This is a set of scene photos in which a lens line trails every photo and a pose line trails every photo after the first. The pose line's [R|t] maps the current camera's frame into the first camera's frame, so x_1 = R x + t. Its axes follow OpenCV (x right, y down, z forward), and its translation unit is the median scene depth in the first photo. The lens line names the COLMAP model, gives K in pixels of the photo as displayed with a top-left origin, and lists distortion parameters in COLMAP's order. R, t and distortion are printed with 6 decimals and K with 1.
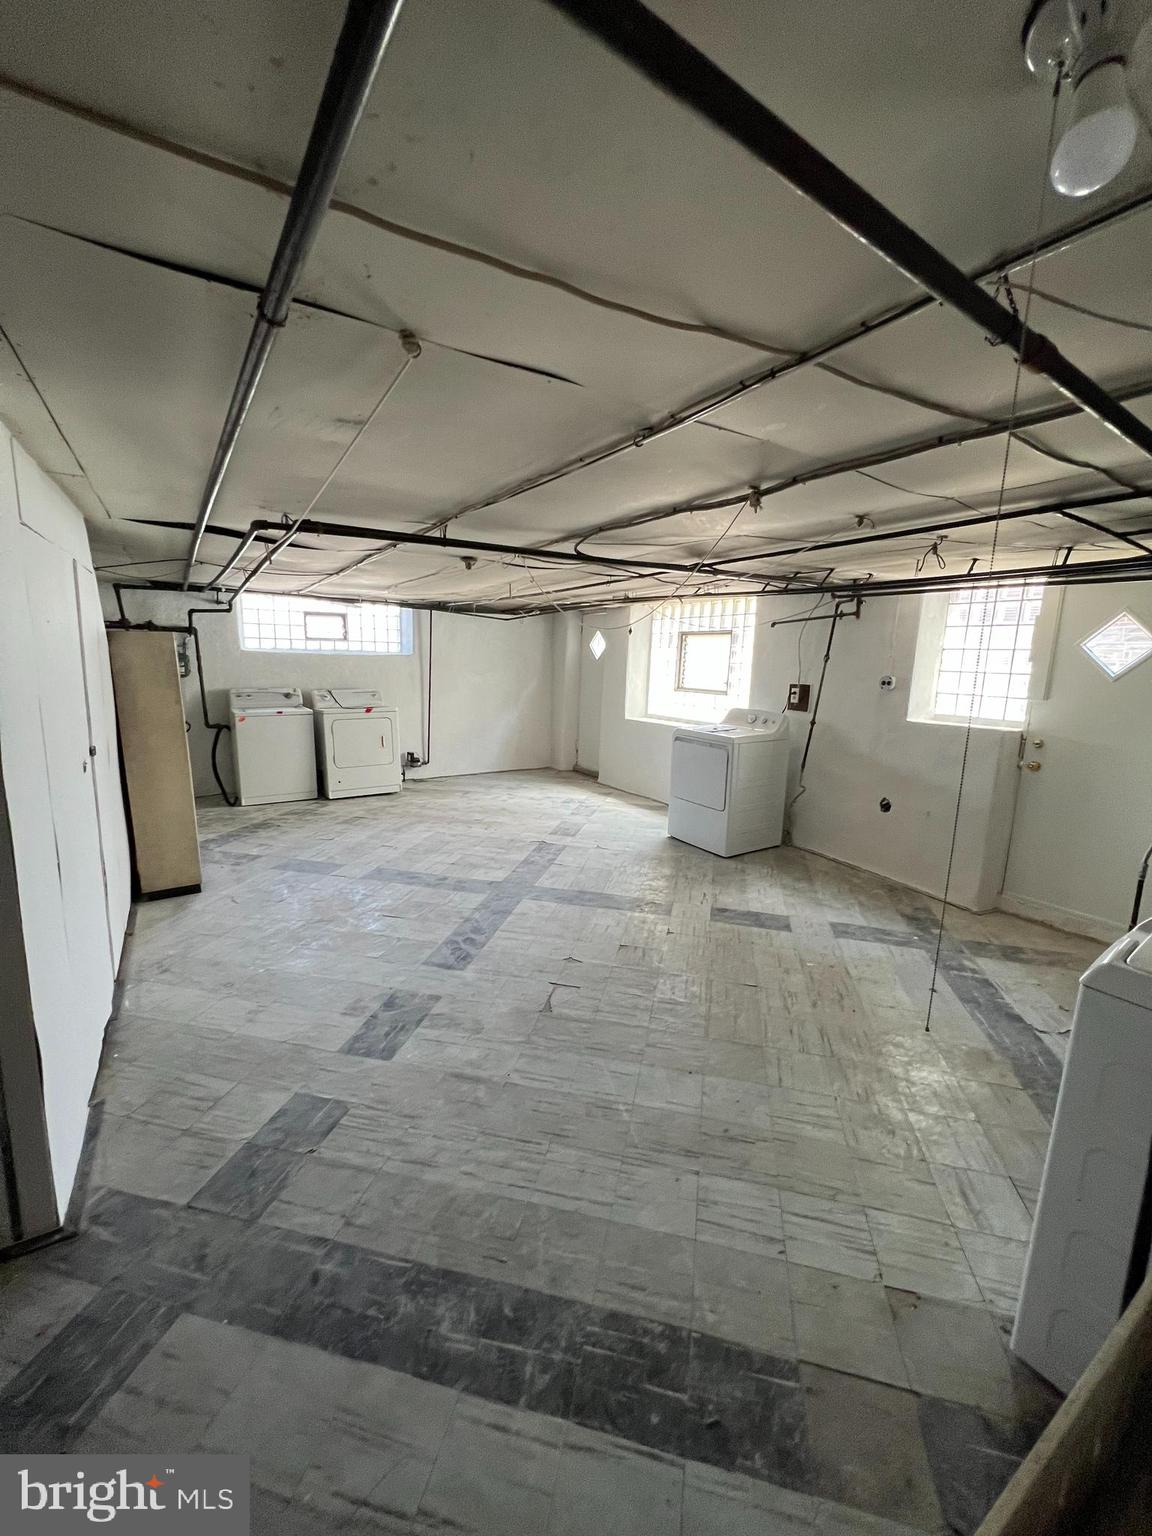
lens RADIAL K [[615.2, 0, 578.3], [0, 615.2, 764.5], [0, 0, 1]] dist [0.004676, 0.000100]
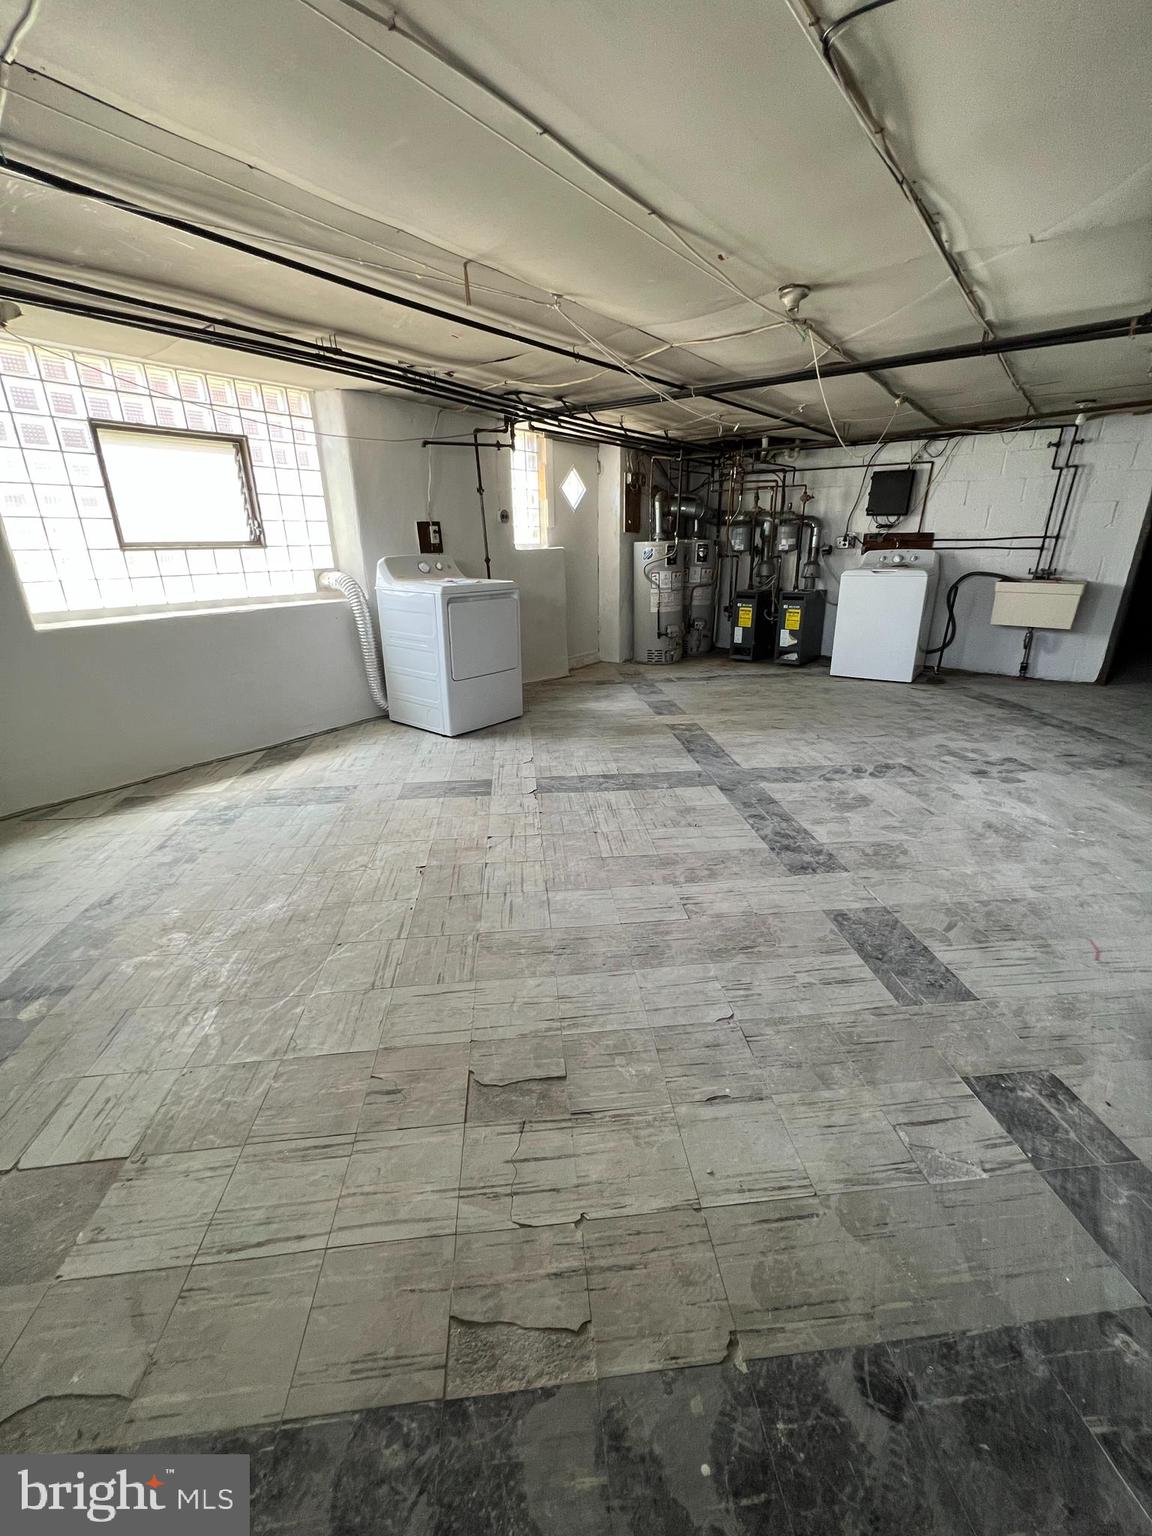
lens RADIAL K [[615.2, 0, 575.9], [0, 615.2, 770.4], [0, 0, 1]] dist [0.004676, 0.000100]
pose [[-0.323936, -0.354482, 0.877159, -0.693742], [0.165608, 0.891591, 0.421473, -0.169638], [-0.931472, 0.281795, -0.230113, 1.256986]]
